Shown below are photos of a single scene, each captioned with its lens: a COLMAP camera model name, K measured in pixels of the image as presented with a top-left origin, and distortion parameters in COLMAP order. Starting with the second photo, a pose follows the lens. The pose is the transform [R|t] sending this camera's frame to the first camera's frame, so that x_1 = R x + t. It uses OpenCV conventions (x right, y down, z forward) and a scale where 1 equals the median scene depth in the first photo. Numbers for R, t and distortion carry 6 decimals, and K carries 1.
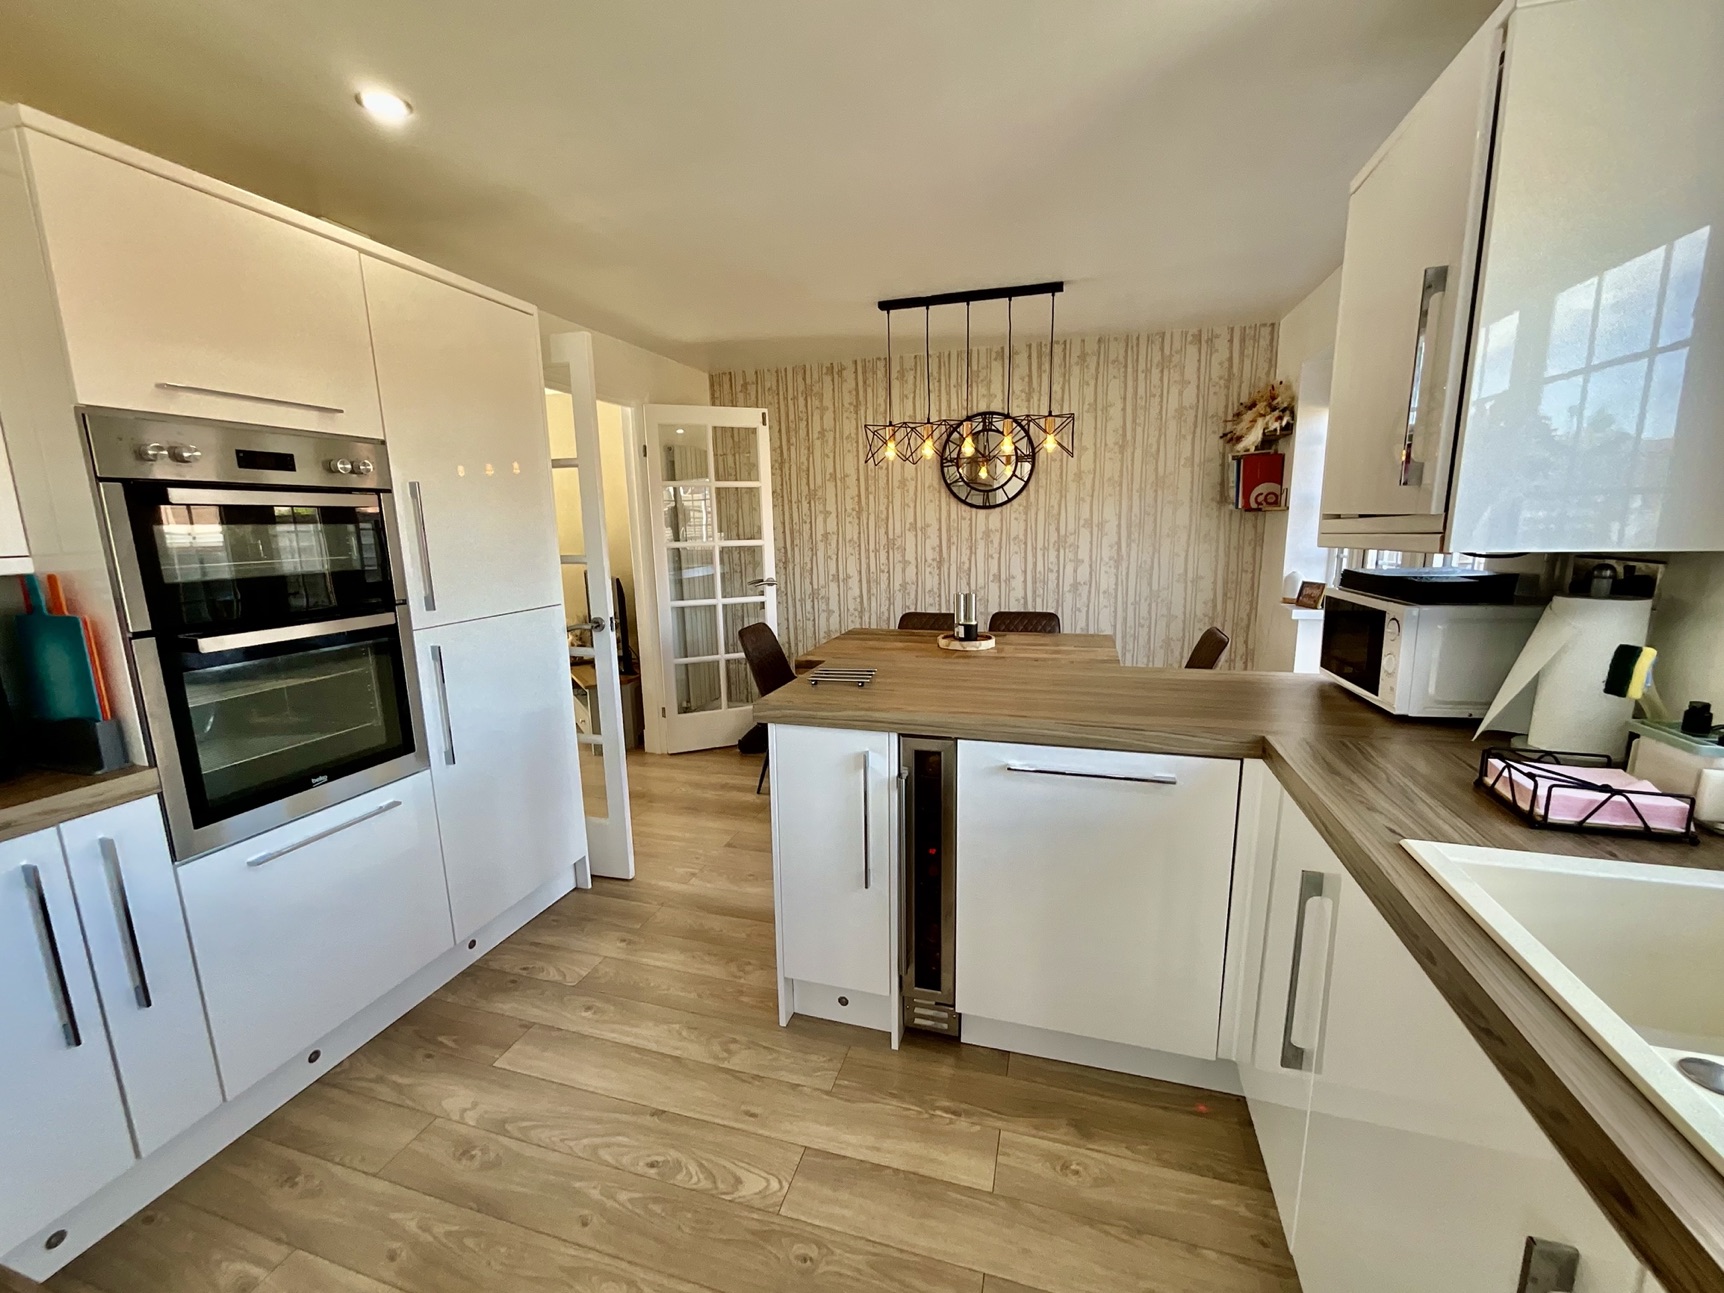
lens RADIAL K [[700.4, 0, 862.6], [0, 700.4, 651.9], [0, 0, 1]] dist [-0.001405, 0.000556]
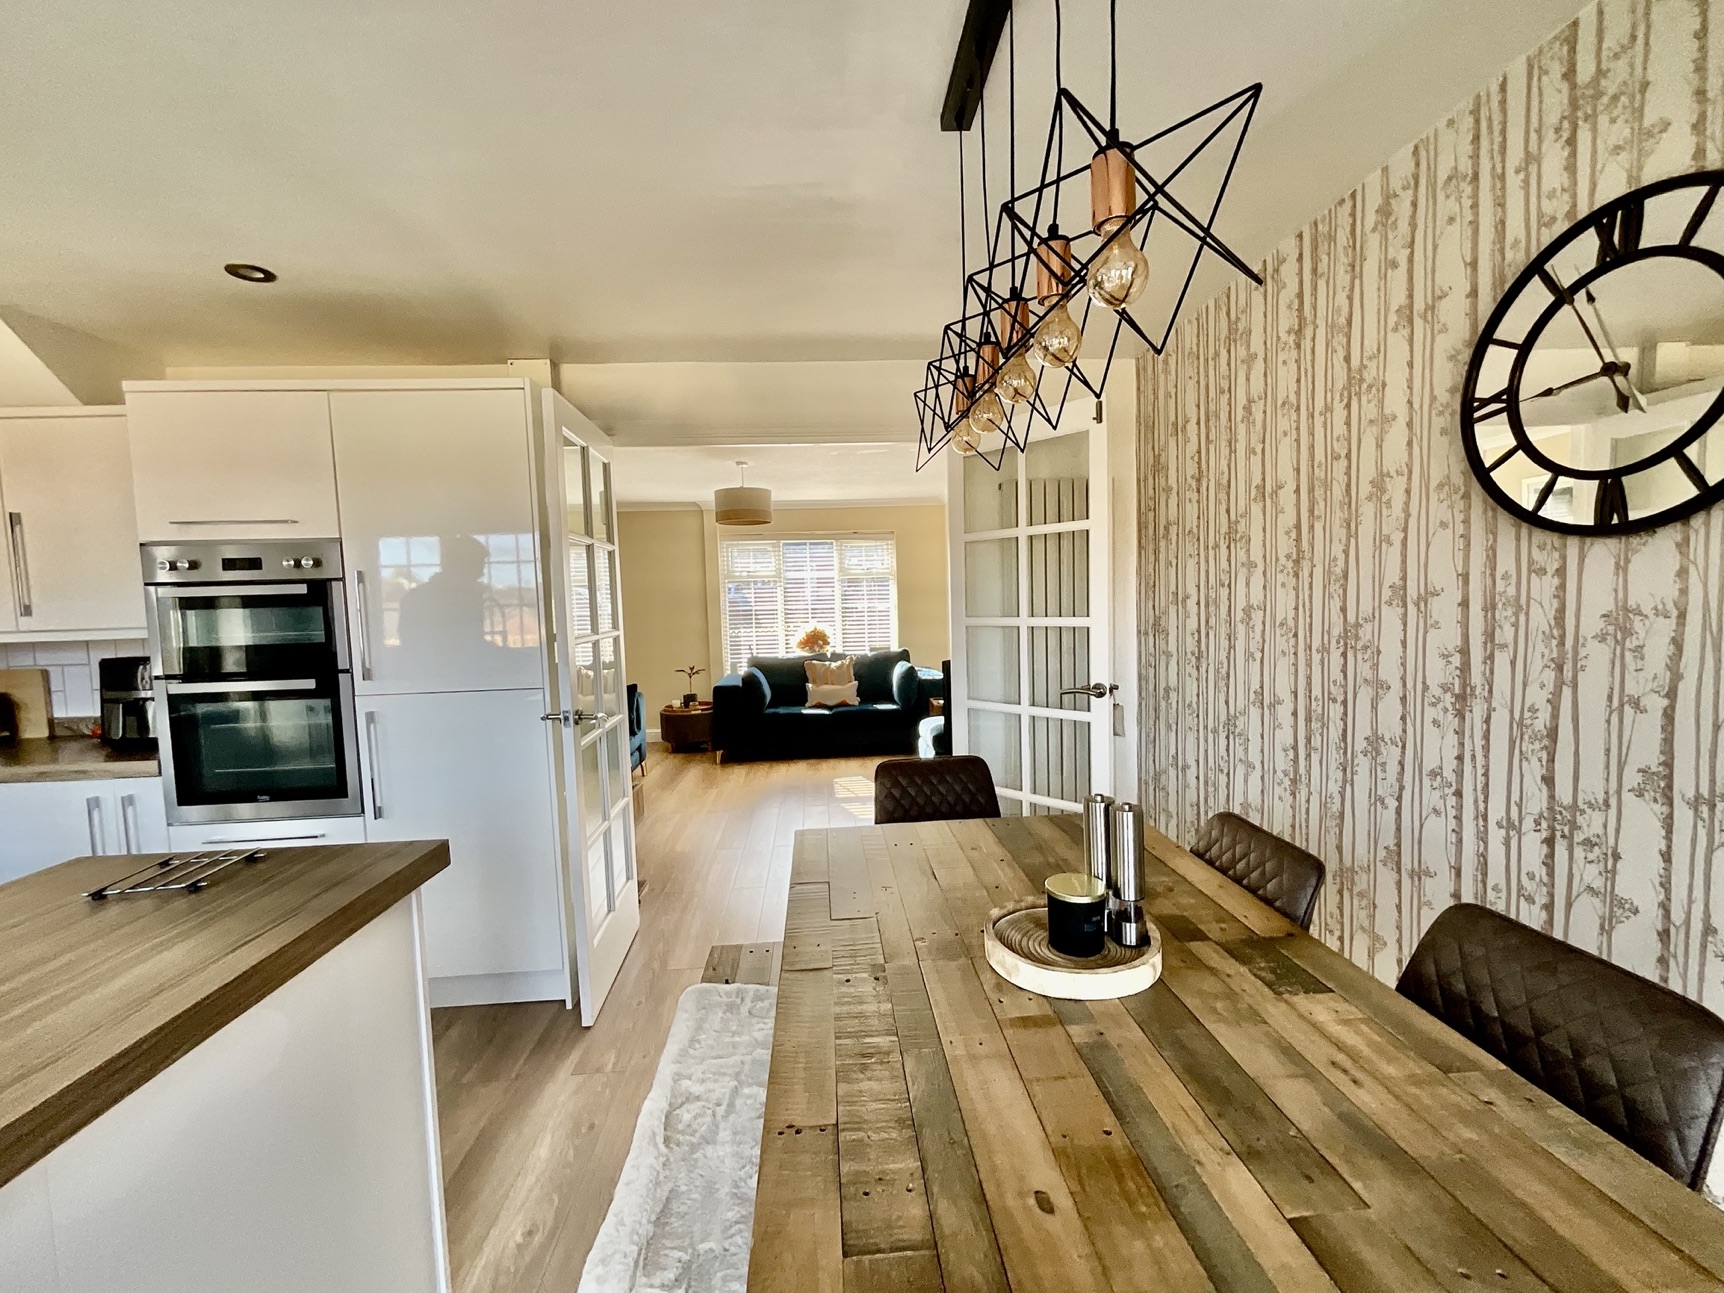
lens RADIAL K [[700.4, 0, 861.4], [0, 700.4, 648.7], [0, 0, 1]] dist [-0.001405, 0.000556]
pose [[0.349458, 0.073758, -0.934044, 0.736796], [-0.148792, 0.988615, 0.022399, -0.259291], [0.925062, 0.131151, 0.356454, 1.348002]]
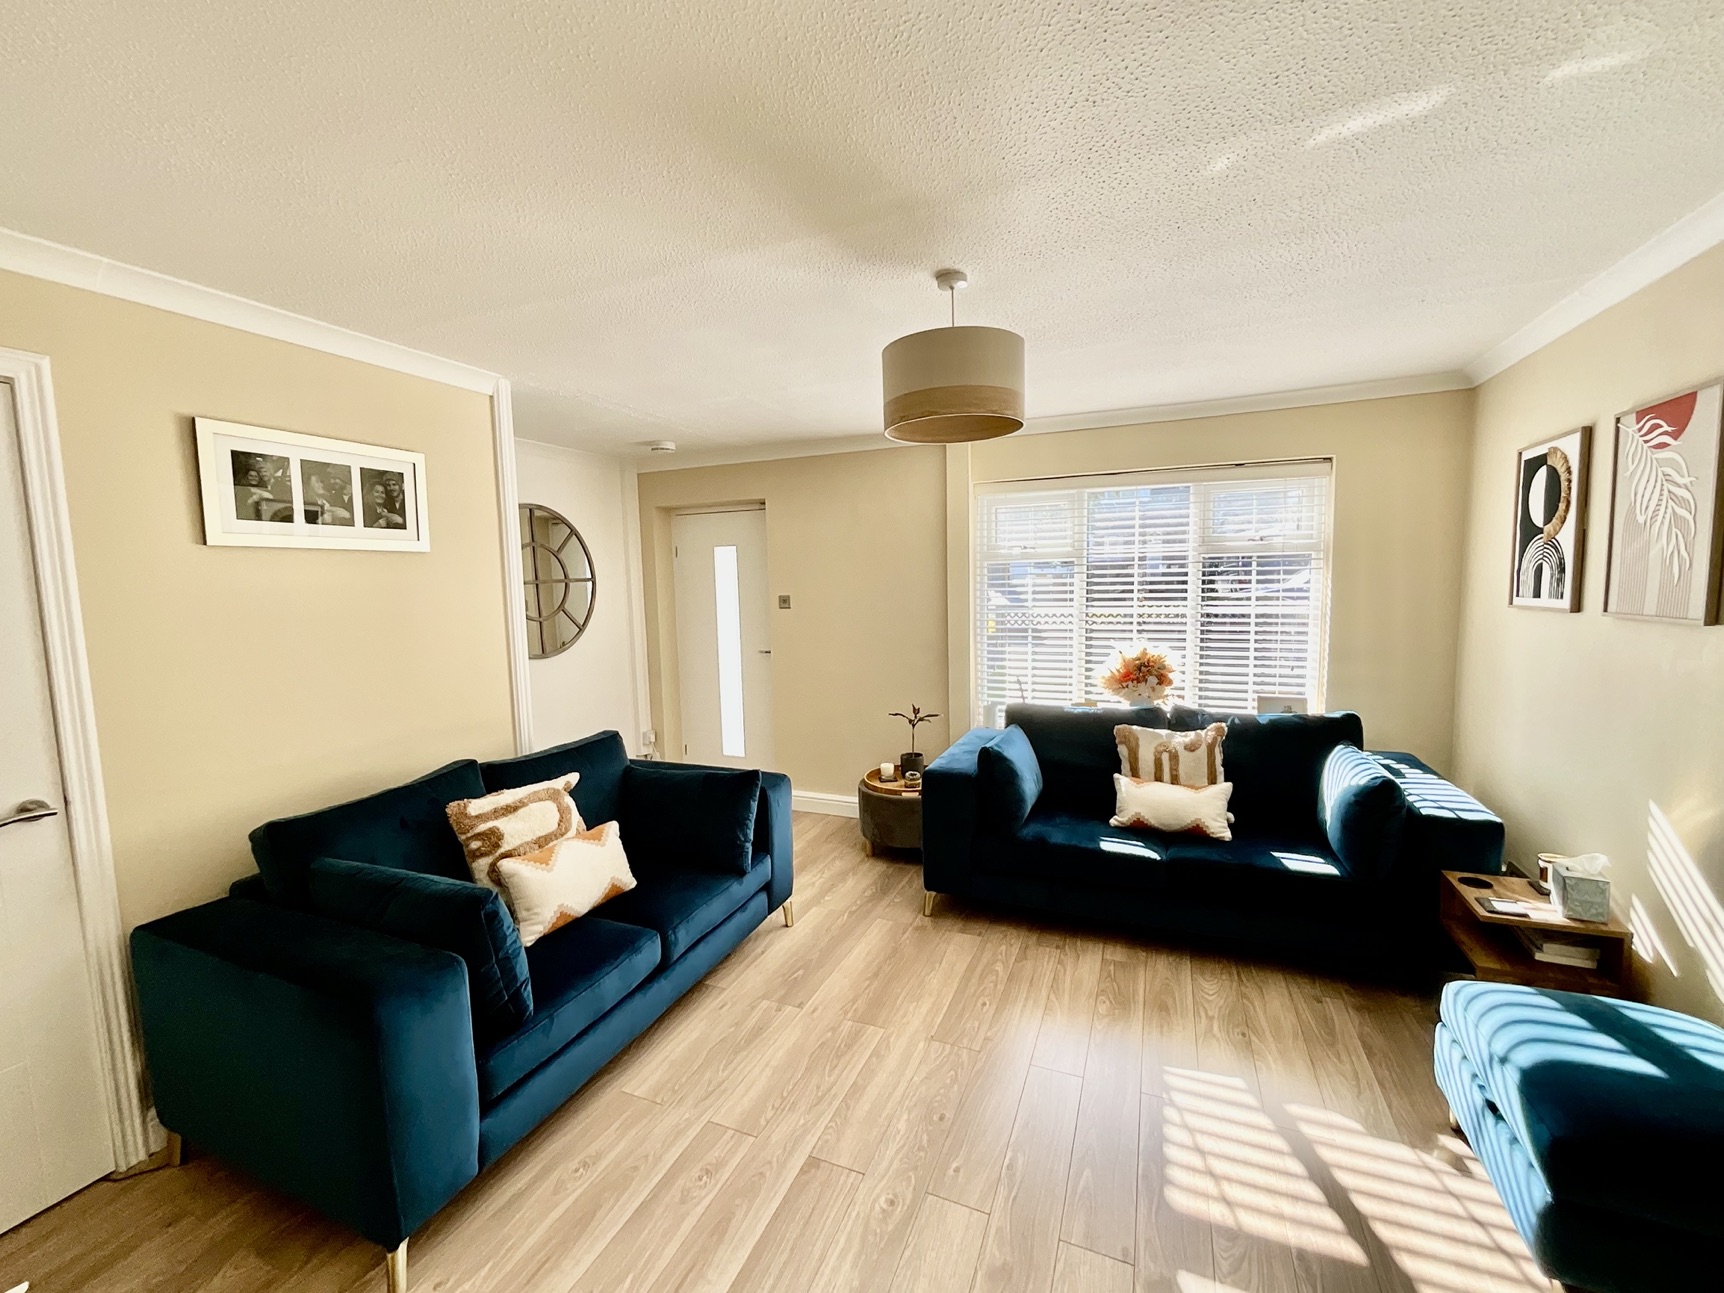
lens RADIAL K [[700.4, 0, 861.3], [0, 700.4, 648.6], [0, 0, 1]] dist [-0.001405, 0.000556]
pose [[-0.107719, 0.118360, -0.987111, -0.843807], [-0.157498, 0.978318, 0.134493, -0.400939], [0.981627, 0.169956, -0.086742, 1.836192]]
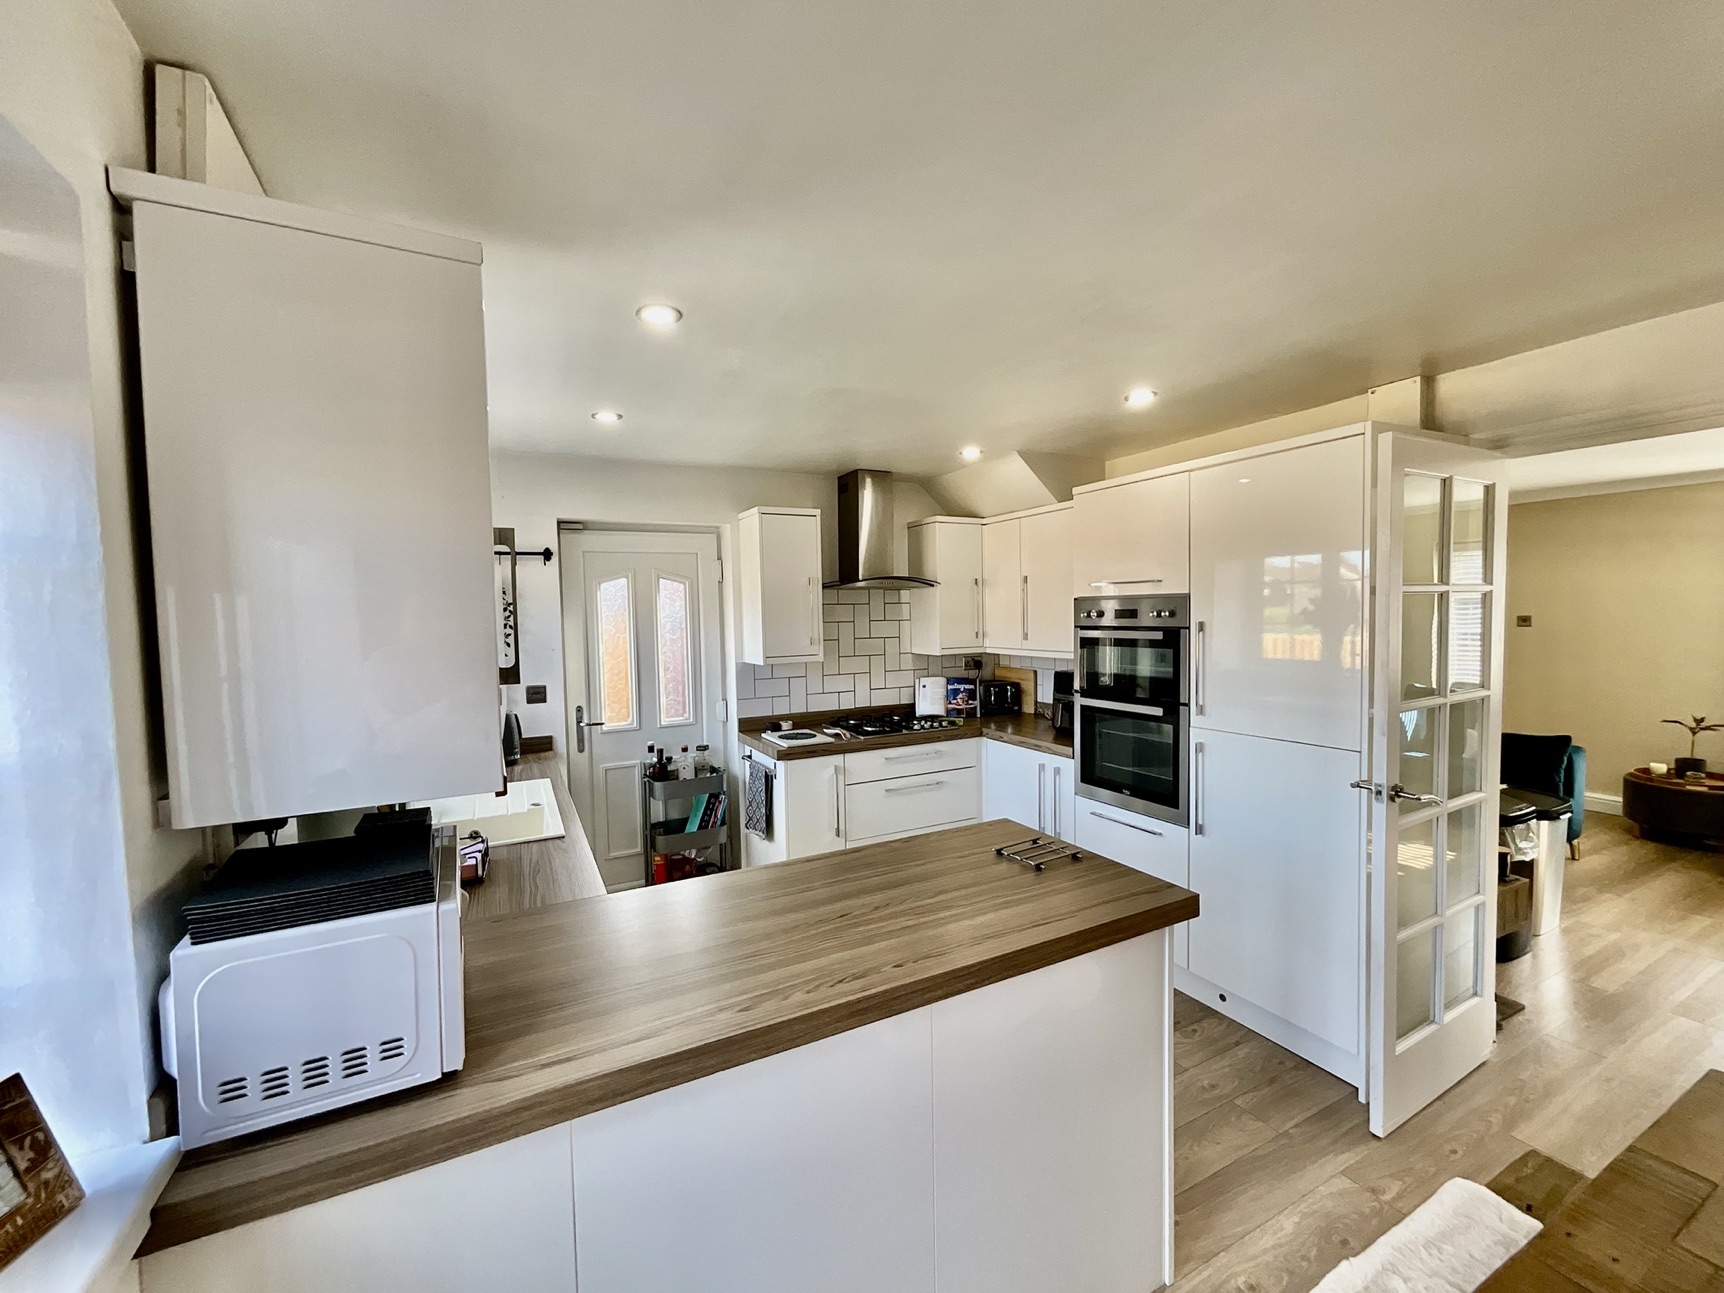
lens RADIAL K [[700.4, 0, 859.6], [0, 700.4, 645.8], [0, 0, 1]] dist [-0.001405, 0.000556]
pose [[-0.717500, 0.066894, -0.693339, 0.771571], [-0.094029, 0.976966, 0.191564, -0.388368], [0.690182, 0.202641, -0.694683, 1.469932]]
